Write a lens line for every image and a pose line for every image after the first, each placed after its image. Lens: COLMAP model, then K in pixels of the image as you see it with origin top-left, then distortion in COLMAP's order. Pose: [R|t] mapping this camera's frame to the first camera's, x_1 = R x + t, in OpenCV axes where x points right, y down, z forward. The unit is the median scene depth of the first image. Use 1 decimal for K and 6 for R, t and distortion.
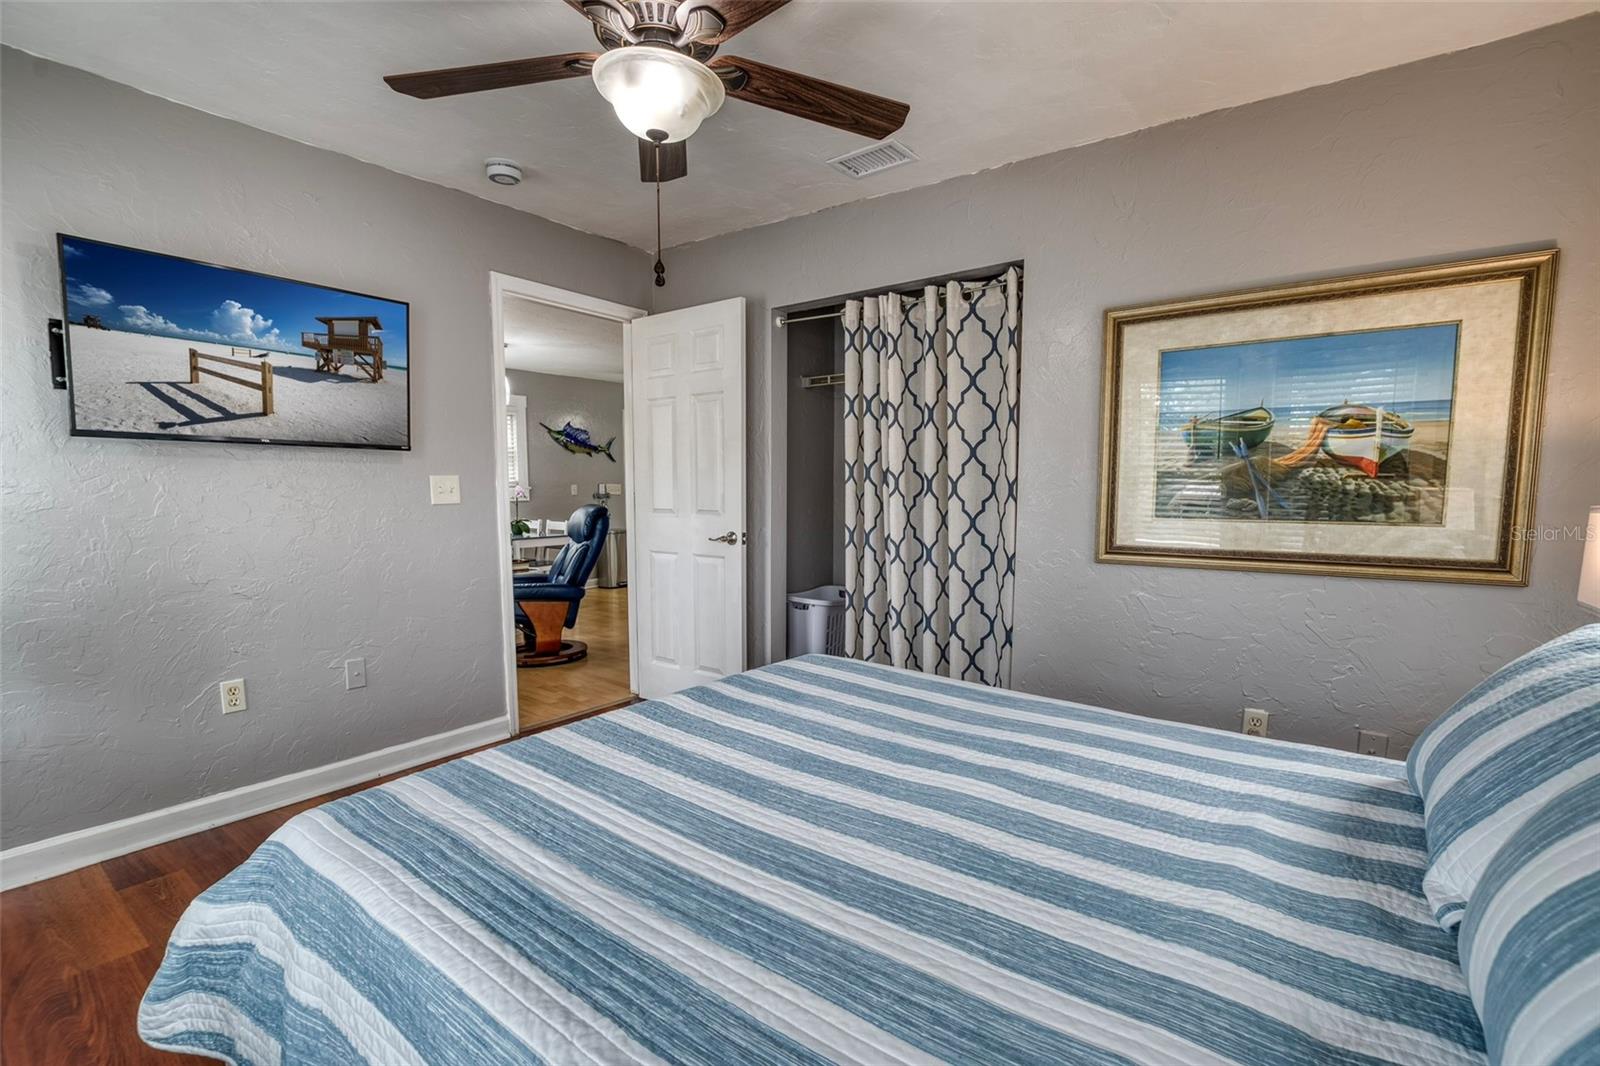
lens RADIAL K [[712.8, 0, 798.5], [0, 712.8, 547.2], [0, 0, 1]] dist [0.000152, -0.000020]
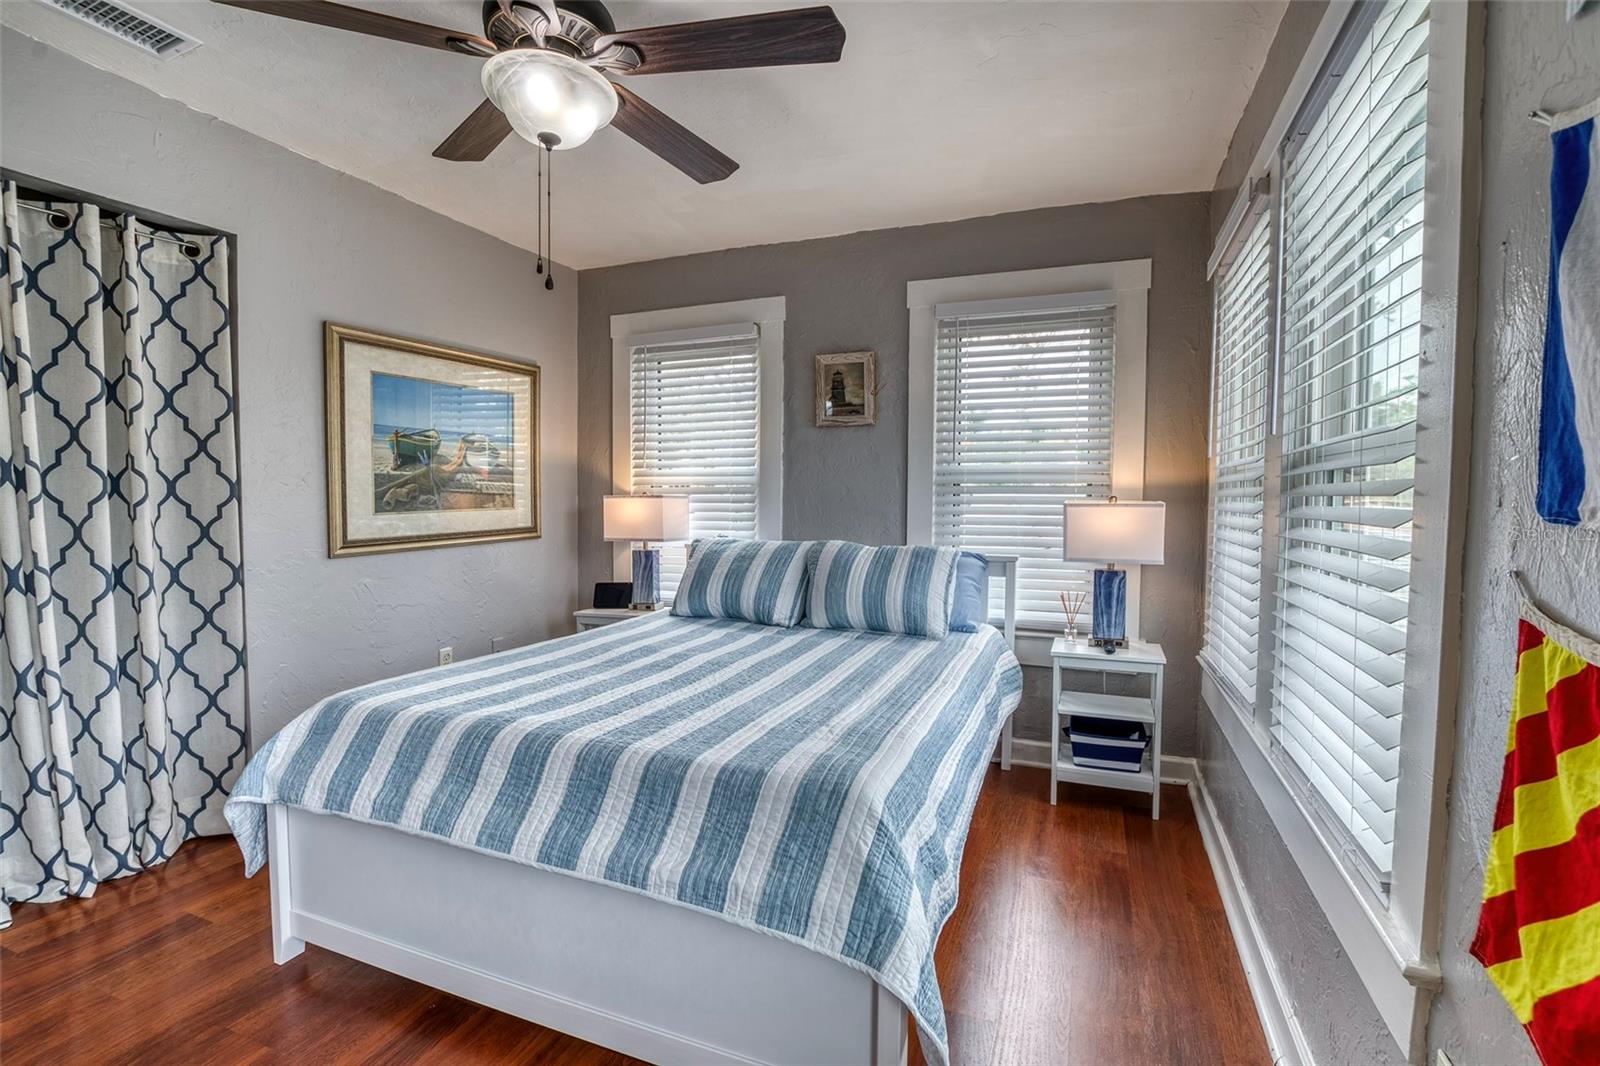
lens RADIAL K [[765.7, 0, 789.8], [0, 765.7, 527.9], [0, 0, 1]] dist [-0.038428, 0.000239]
pose [[-0.266012, -0.055617, 0.962364, -0.954108], [0.077821, 0.993837, 0.078947, -0.067882], [-0.960823, 0.095893, -0.260045, 0.735032]]
